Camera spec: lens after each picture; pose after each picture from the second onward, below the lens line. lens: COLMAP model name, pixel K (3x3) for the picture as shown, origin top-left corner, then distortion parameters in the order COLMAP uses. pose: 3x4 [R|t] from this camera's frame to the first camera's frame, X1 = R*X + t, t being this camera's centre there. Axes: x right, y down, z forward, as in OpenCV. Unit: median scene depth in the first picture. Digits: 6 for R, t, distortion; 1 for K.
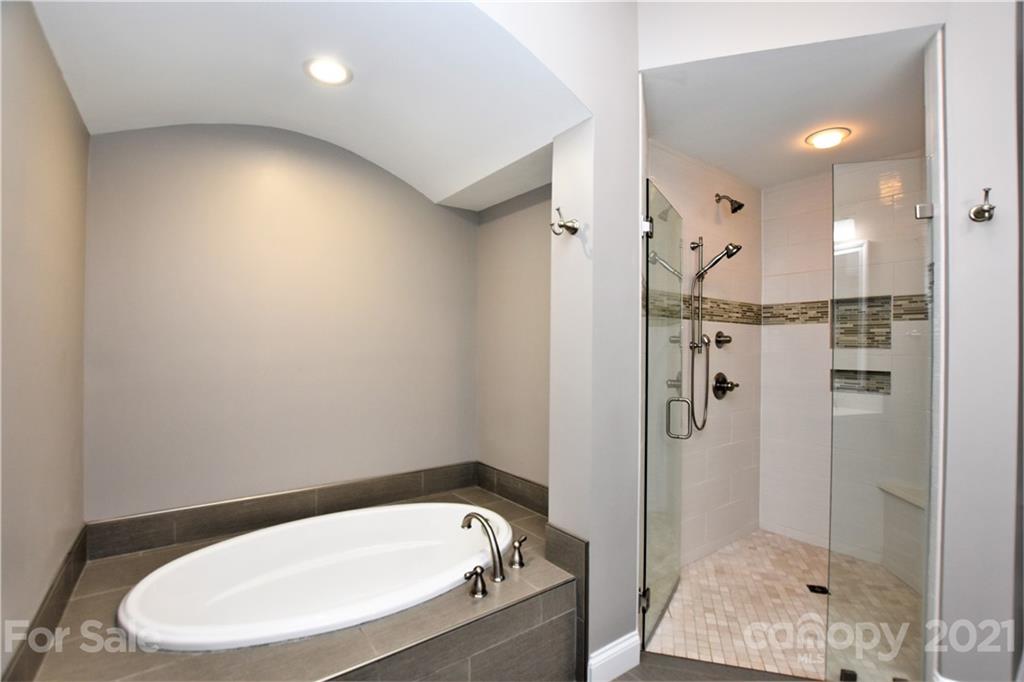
lens RADIAL K [[469.5, 0, 516.4], [0, 469.5, 343.4], [0, 0, 1]] dist [-0.015613, 0.000916]
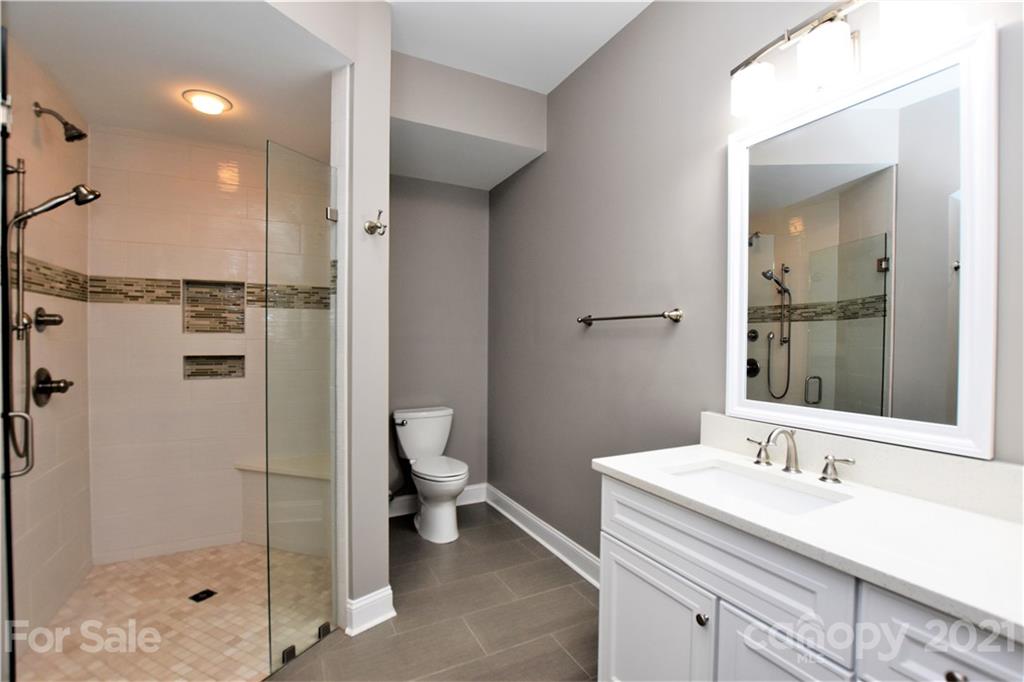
lens RADIAL K [[469.5, 0, 514.4], [0, 469.5, 344.5], [0, 0, 1]] dist [-0.015613, 0.000916]
pose [[0.162623, -0.020943, 0.986466, -0.123637], [-0.013143, 0.999640, 0.023389, 0.003698], [-0.986601, -0.016769, 0.162290, 0.215182]]
